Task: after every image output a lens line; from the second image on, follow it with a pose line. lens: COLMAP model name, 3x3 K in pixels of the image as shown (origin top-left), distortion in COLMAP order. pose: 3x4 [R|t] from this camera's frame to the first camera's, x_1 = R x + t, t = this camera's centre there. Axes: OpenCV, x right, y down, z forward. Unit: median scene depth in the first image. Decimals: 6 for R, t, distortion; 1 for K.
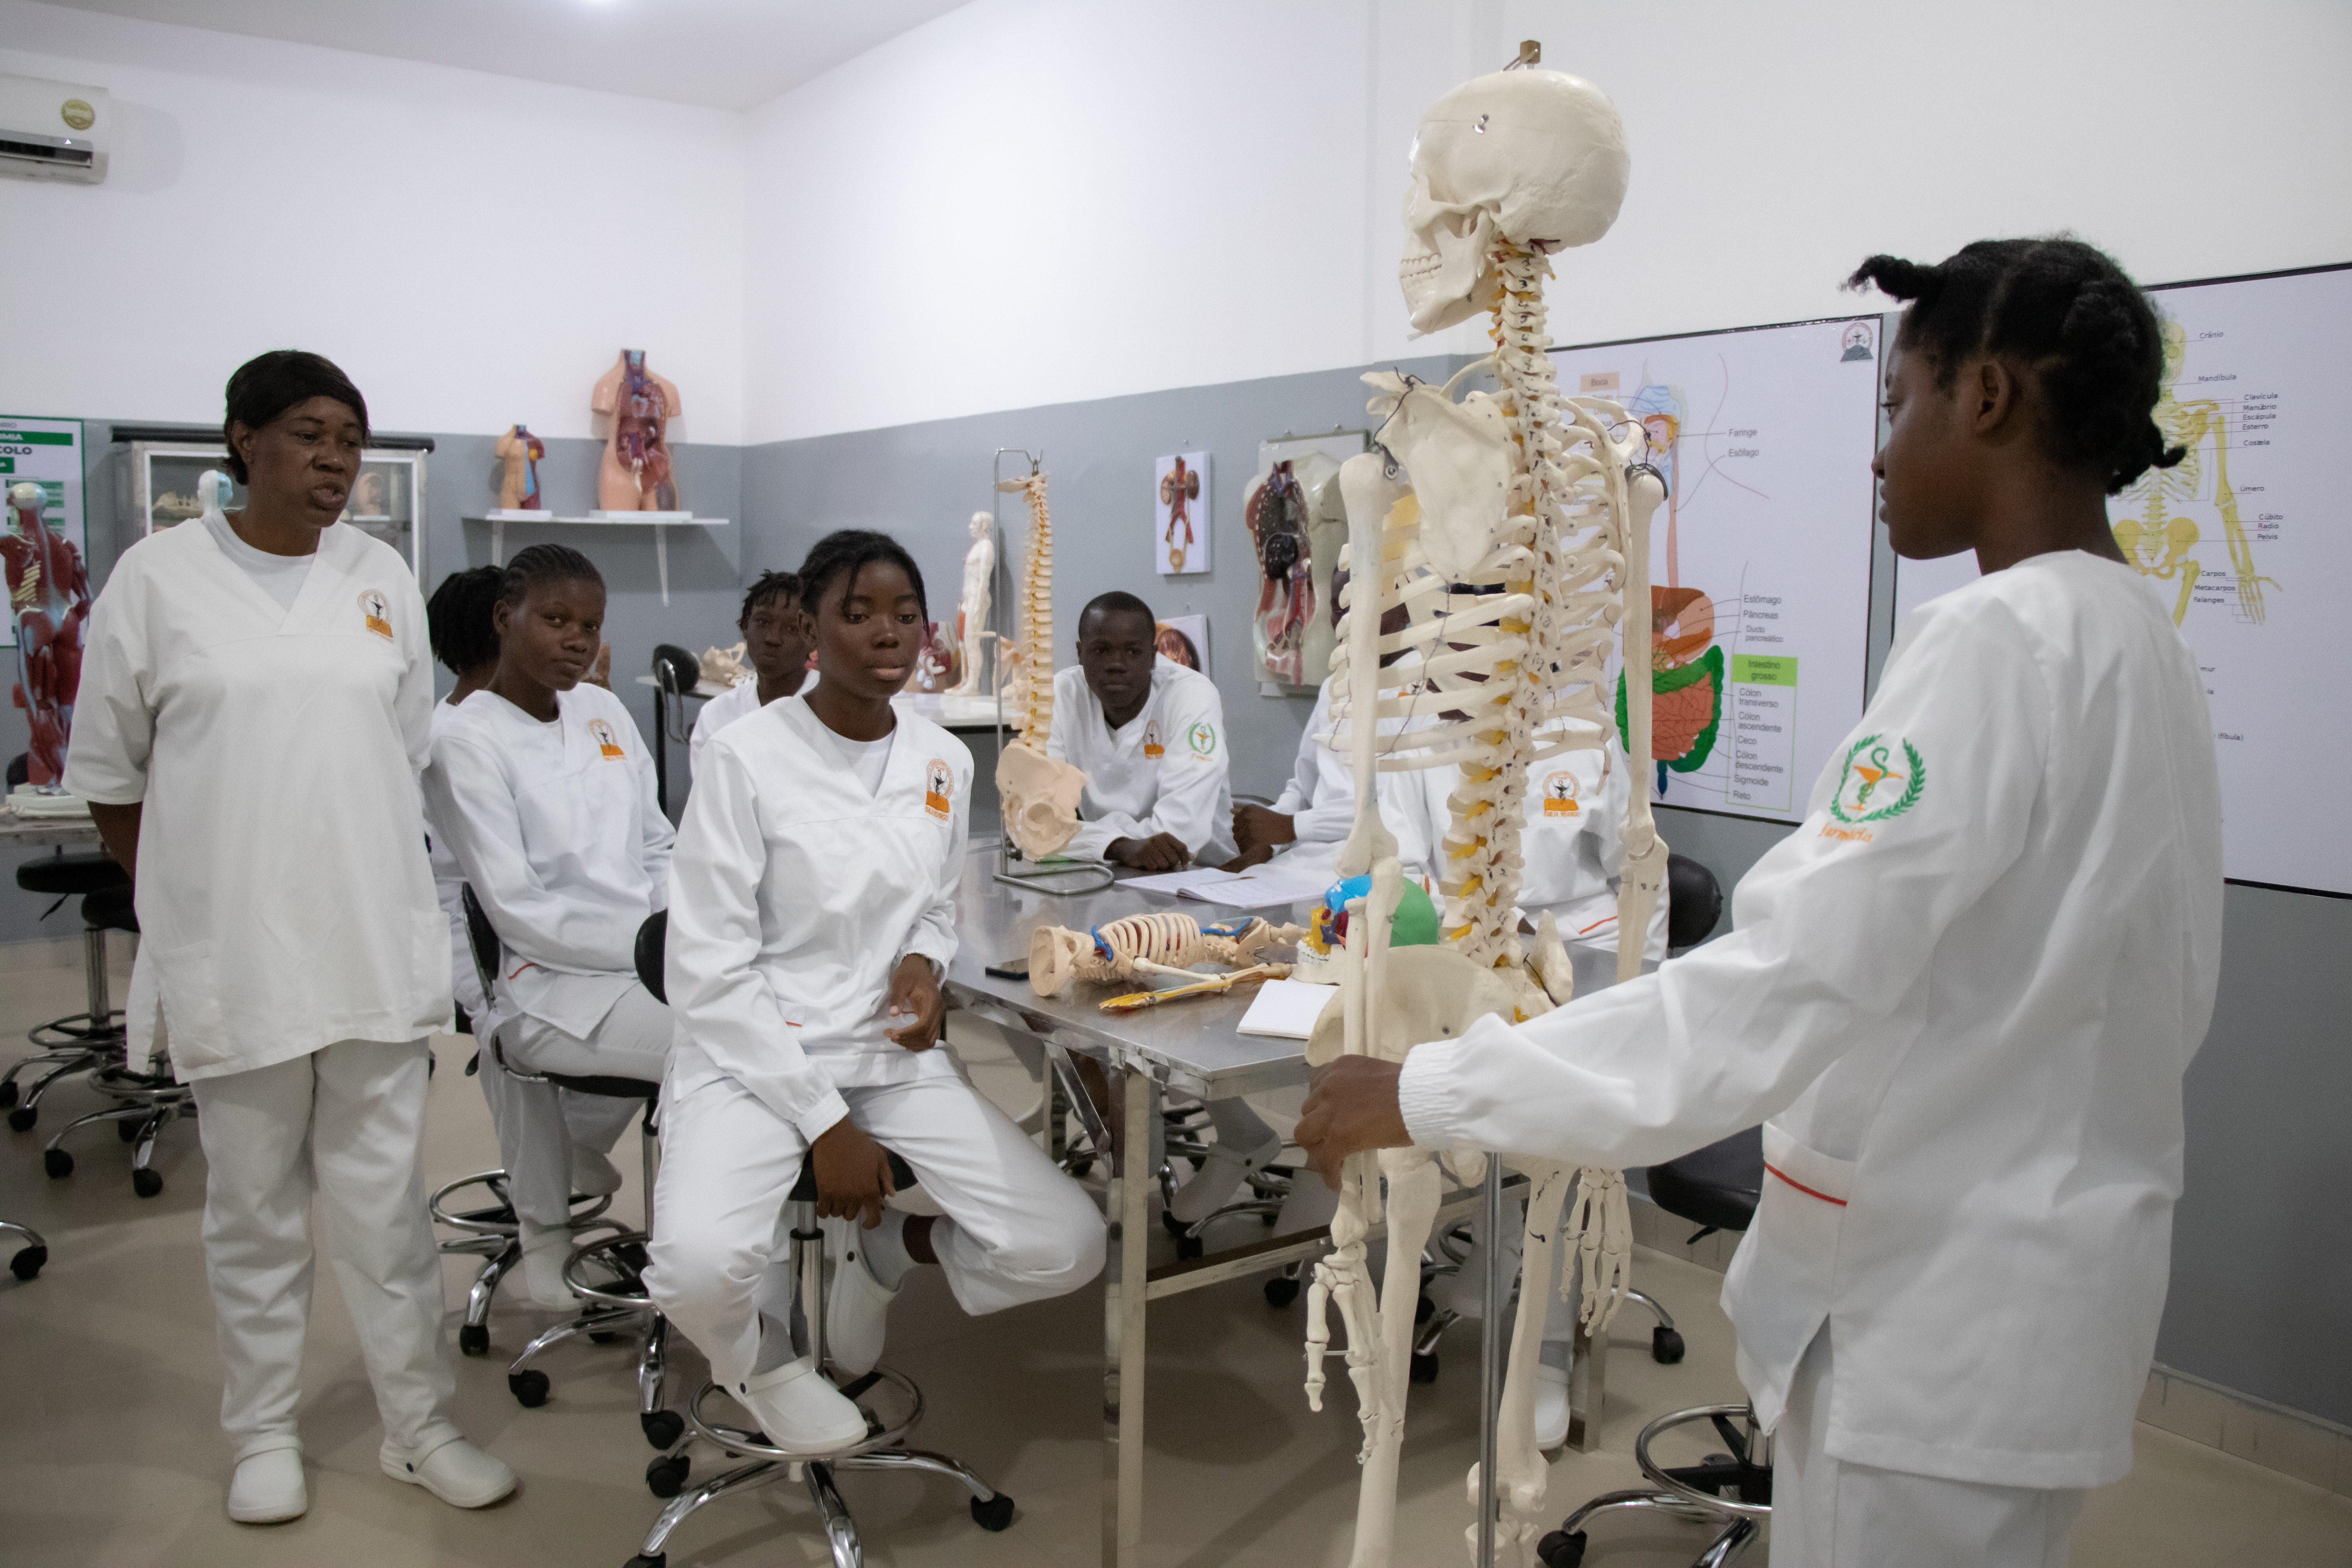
lens RADIAL K [[1954.0, 0, 1176.0], [0, 1954.0, 784.0], [0, 0, 1]] dist [-0.136690, 0.158155]
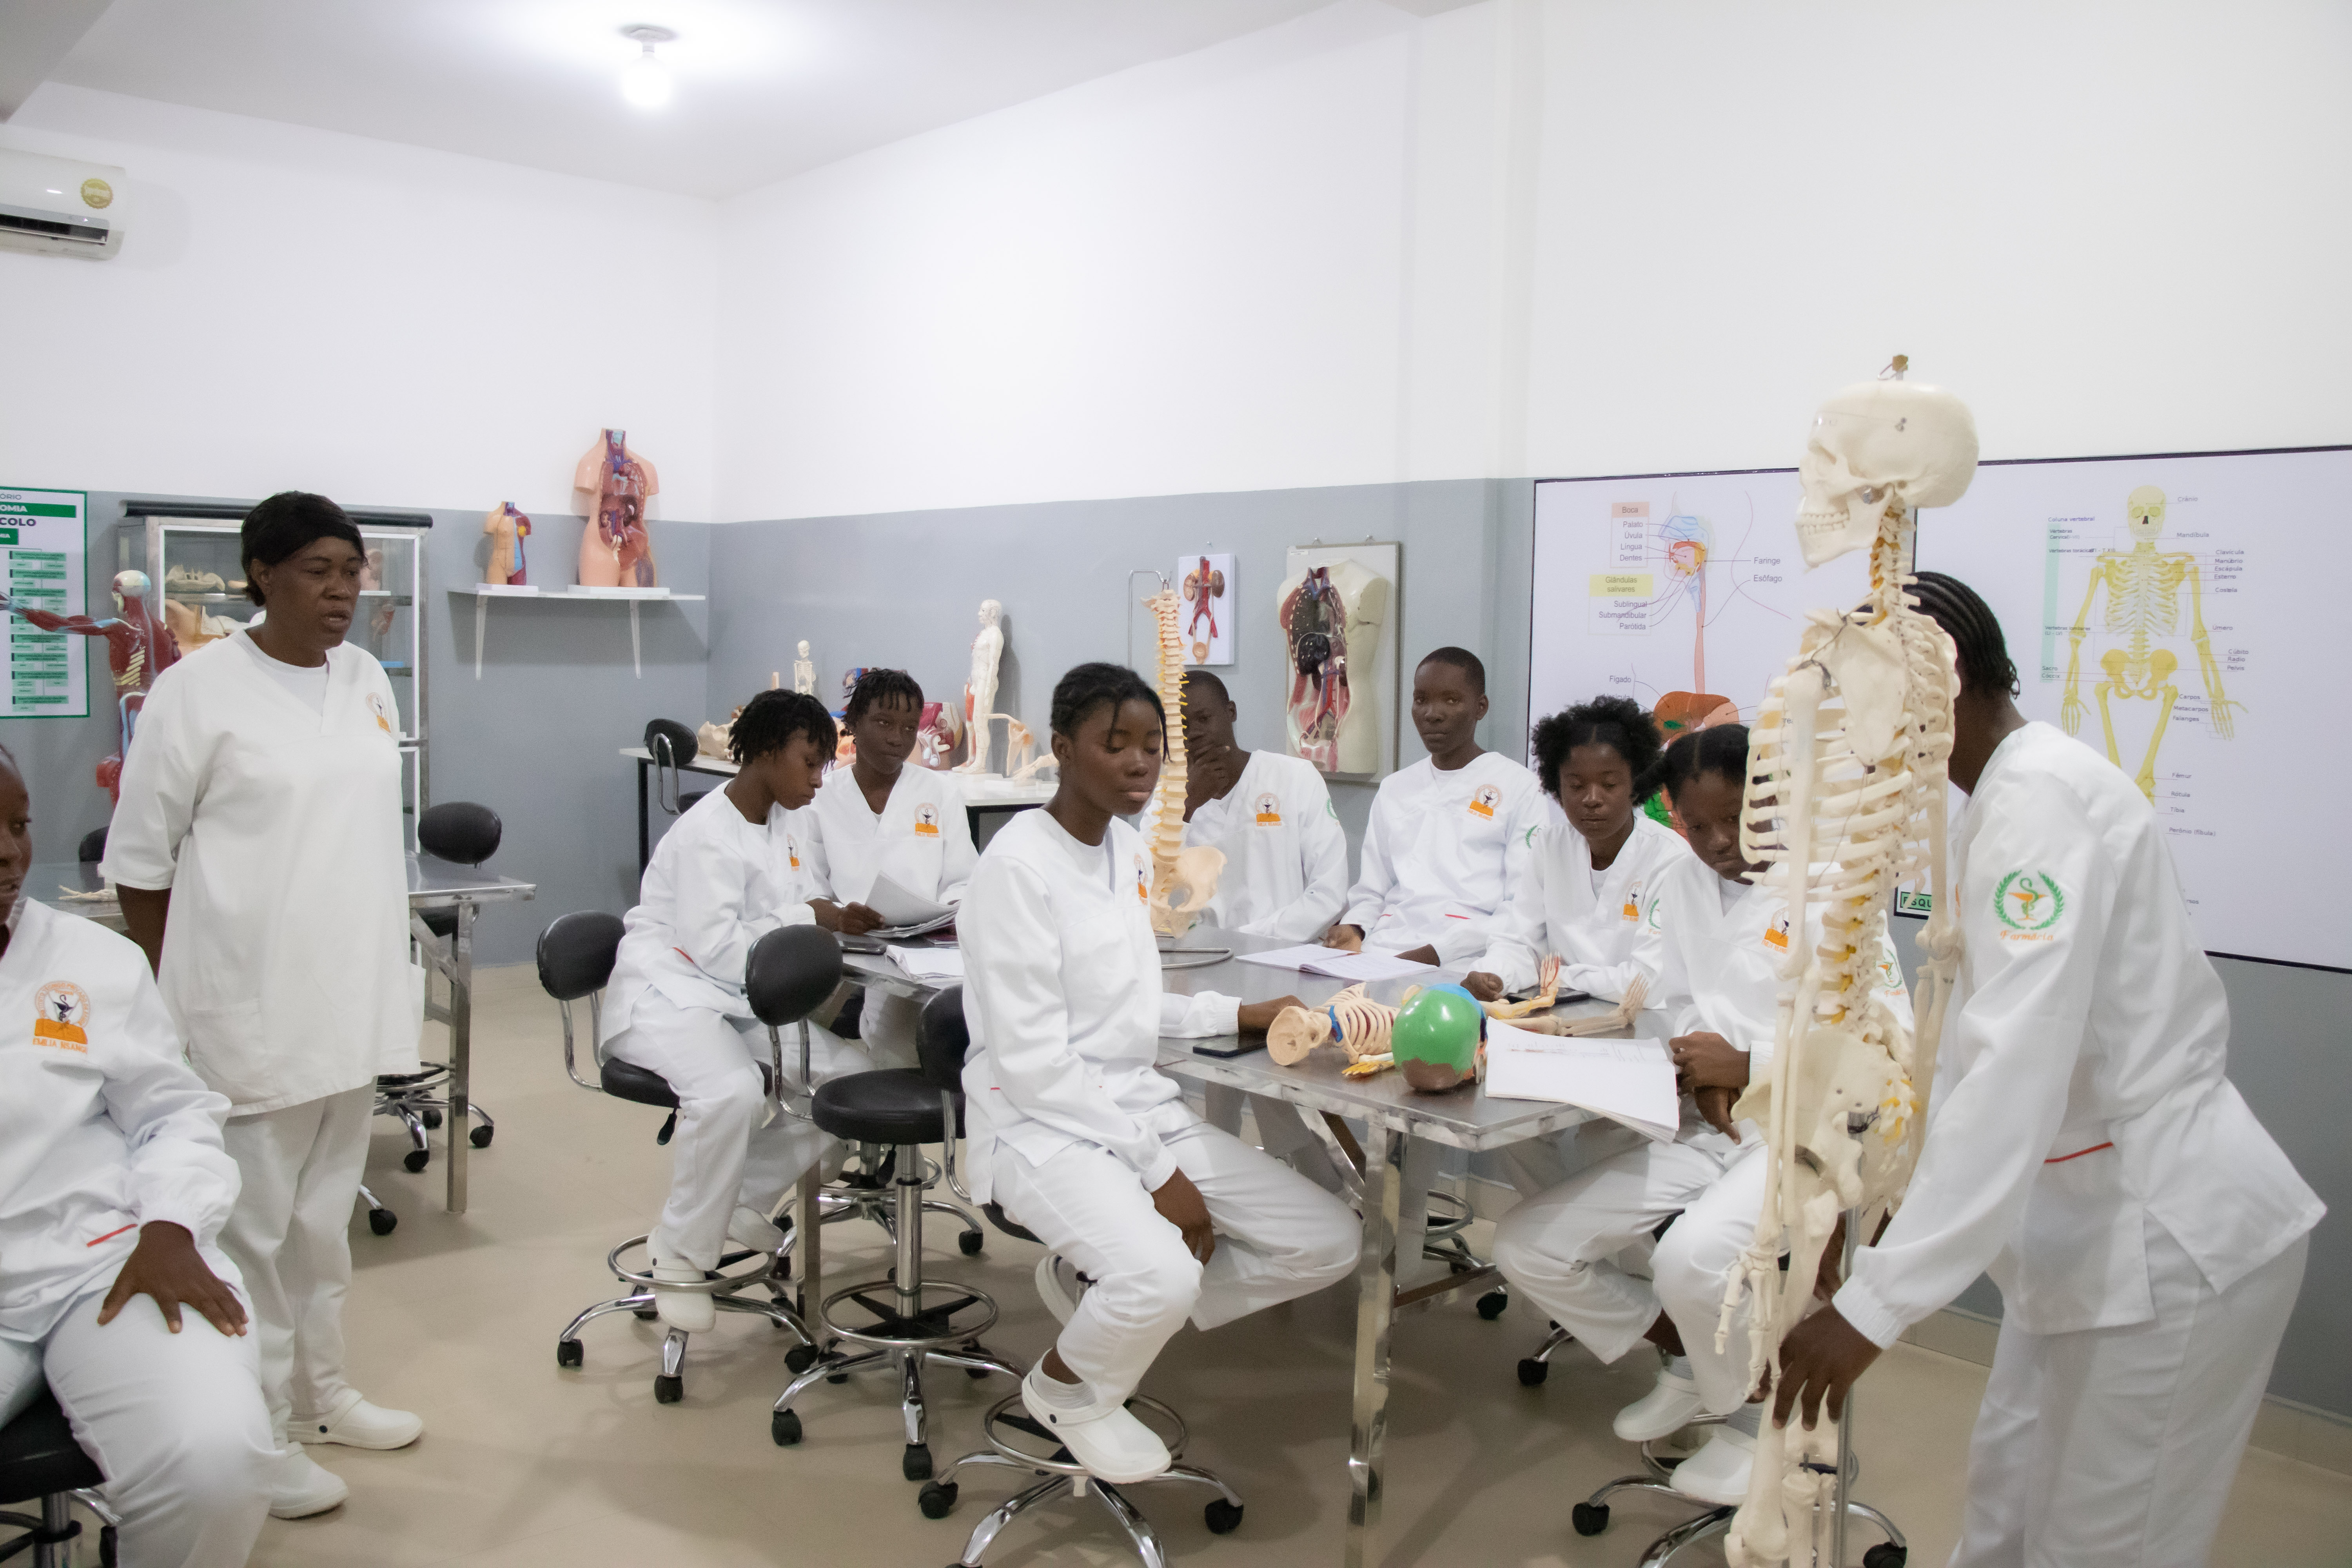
lens RADIAL K [[1954.0, 0, 1176.0], [0, 1954.0, 784.0], [0, 0, 1]] dist [-0.136690, 0.158155]
pose [[0.993420, 0.003785, 0.114464, -0.121483], [-0.000966, 0.999695, -0.024673, -0.013610], [-0.114522, 0.024400, 0.993121, -0.063293]]
